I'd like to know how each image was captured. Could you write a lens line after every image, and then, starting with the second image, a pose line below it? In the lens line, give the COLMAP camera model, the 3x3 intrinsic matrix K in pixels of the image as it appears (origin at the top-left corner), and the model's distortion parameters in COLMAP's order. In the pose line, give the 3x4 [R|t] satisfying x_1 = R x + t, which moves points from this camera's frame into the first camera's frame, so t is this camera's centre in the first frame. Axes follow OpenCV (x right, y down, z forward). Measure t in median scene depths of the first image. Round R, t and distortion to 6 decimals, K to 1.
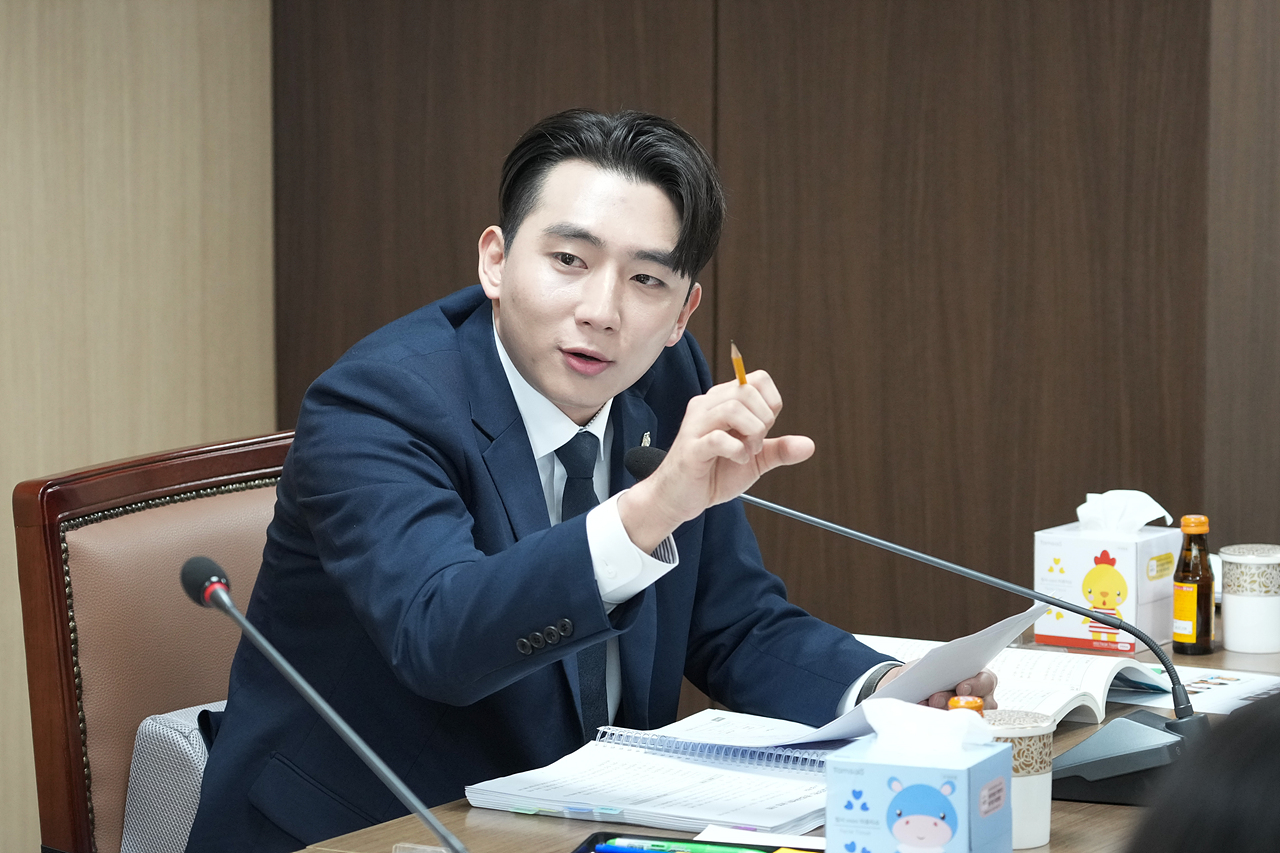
lens RADIAL K [[4723.2, 0, 640.0], [0, 4723.2, 426.5], [0, 0, 1]] dist [-0.111666, 1.848839]
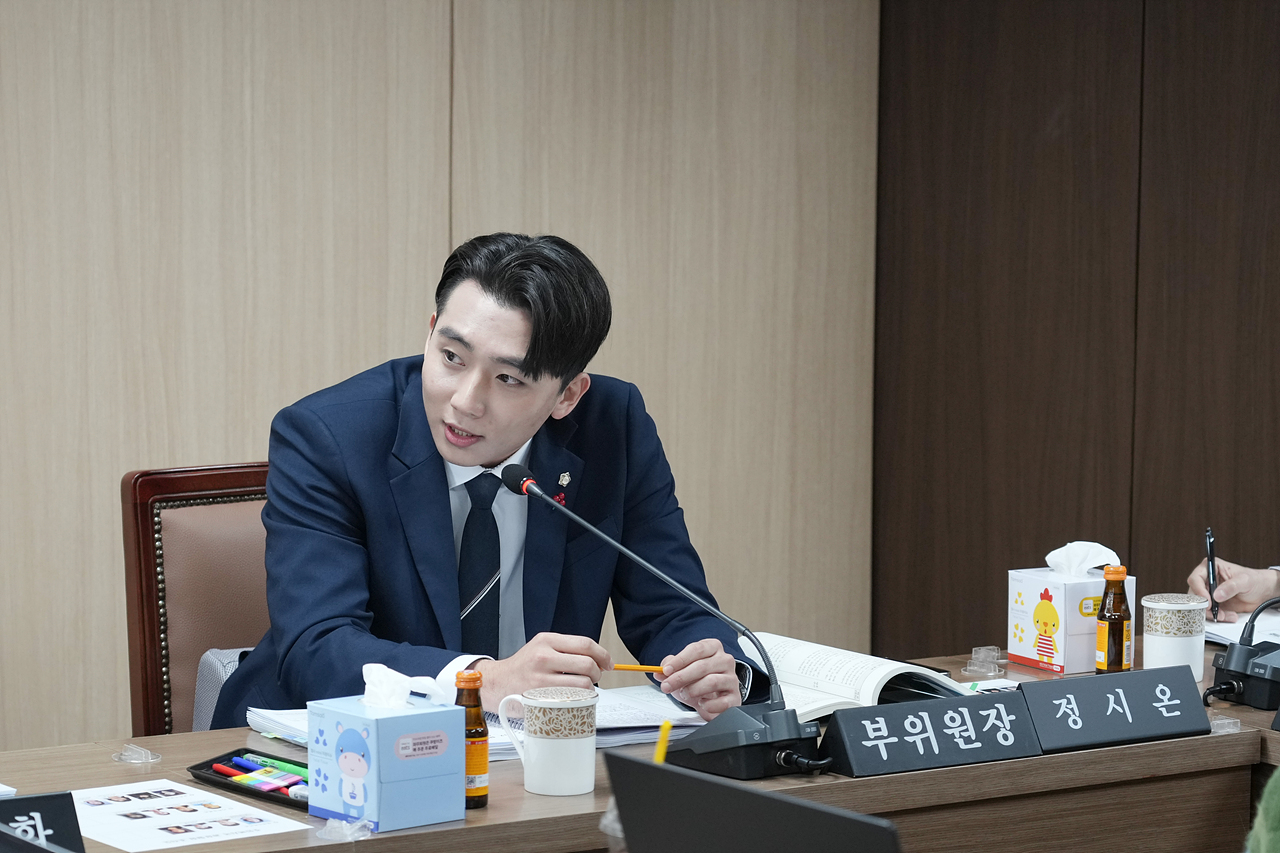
lens RADIAL K [[3879.1, 0, 640.0], [0, 3879.1, 426.5], [0, 0, 1]] dist [-0.042093, 0.044620]
pose [[0.891835, 0.056080, -0.448872, 0.481641], [-0.061680, 0.998094, 0.002149, -0.012089], [0.448137, 0.025770, 0.893594, 0.055488]]
